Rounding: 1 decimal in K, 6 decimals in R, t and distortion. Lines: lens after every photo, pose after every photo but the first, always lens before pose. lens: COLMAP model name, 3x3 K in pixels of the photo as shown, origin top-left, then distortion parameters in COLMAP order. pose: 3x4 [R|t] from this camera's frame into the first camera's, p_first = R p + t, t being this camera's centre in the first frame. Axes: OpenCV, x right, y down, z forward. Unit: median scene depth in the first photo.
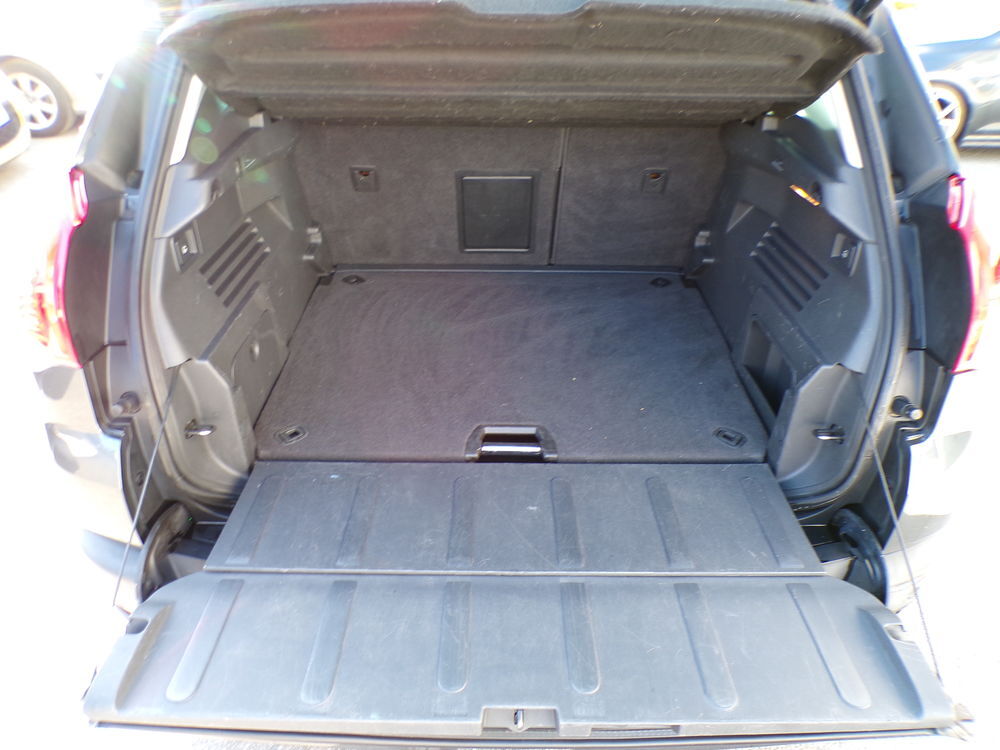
lens RADIAL K [[681.0, 0, 496.1], [0, 681.0, 377.4], [0, 0, 1]] dist [-0.036105, 0.019673]
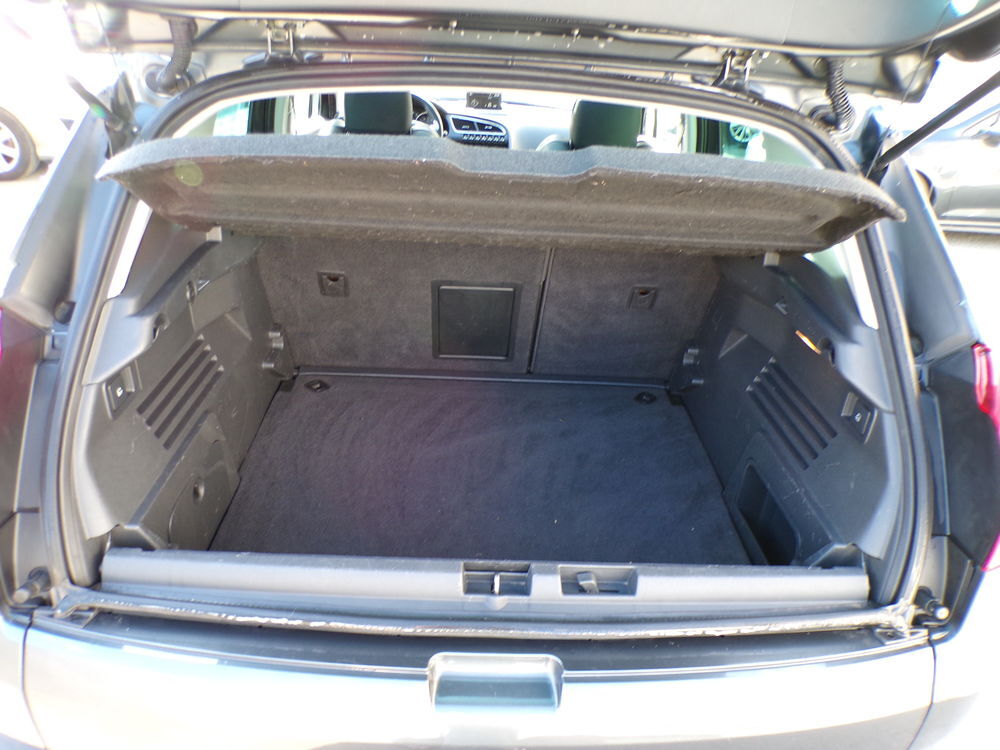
lens RADIAL K [[681.0, 0, 496.1], [0, 681.0, 377.4], [0, 0, 1]] dist [-0.036105, 0.019673]
pose [[0.998410, 0.030389, 0.047474, -0.014414], [-0.027275, 0.997518, -0.064917, -0.131162], [-0.049329, 0.063519, 0.996761, 0.085974]]
